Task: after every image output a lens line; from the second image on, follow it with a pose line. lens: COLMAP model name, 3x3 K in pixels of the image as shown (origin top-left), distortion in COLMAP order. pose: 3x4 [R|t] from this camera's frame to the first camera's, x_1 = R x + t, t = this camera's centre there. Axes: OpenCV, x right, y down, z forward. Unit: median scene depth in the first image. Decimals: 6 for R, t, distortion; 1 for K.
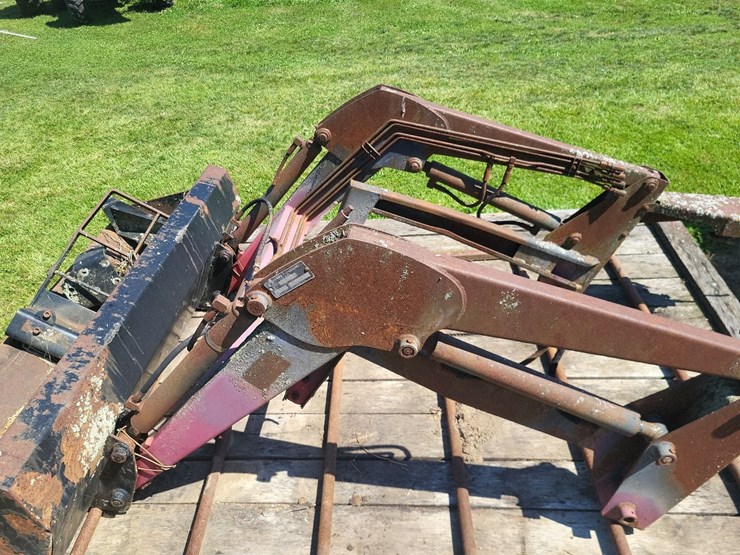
lens RADIAL K [[567.6, 0, 362.2], [0, 567.6, 273.2], [0, 0, 1]] dist [0.046091, -0.035116]
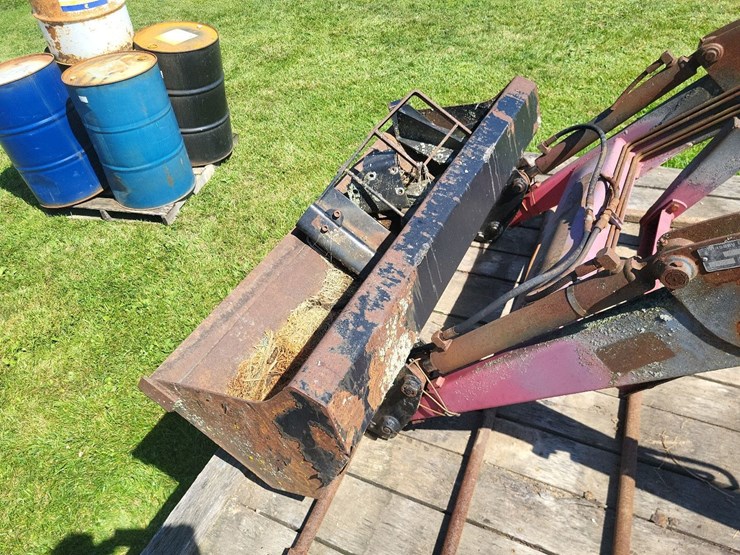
lens RADIAL K [[567.6, 0, 361.6], [0, 567.6, 266.8], [0, 0, 1]] dist [0.046091, -0.035116]
pose [[0.928615, 0.227264, -0.293300, -0.210070], [-0.190197, 0.970275, 0.149638, 0.007407], [0.318589, -0.083171, 0.944237, 0.106235]]
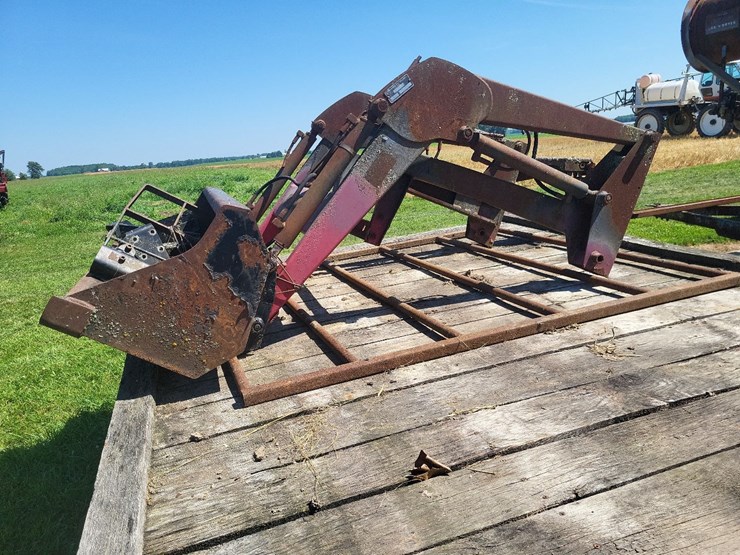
lens RADIAL K [[567.6, 0, 363.2], [0, 567.6, 275.8], [0, 0, 1]] dist [0.046091, -0.035116]
pose [[0.924557, -0.101648, 0.367236, -0.535644], [0.241653, 0.901576, -0.358838, 0.646119], [-0.294616, 0.420510, 0.858122, -0.107394]]
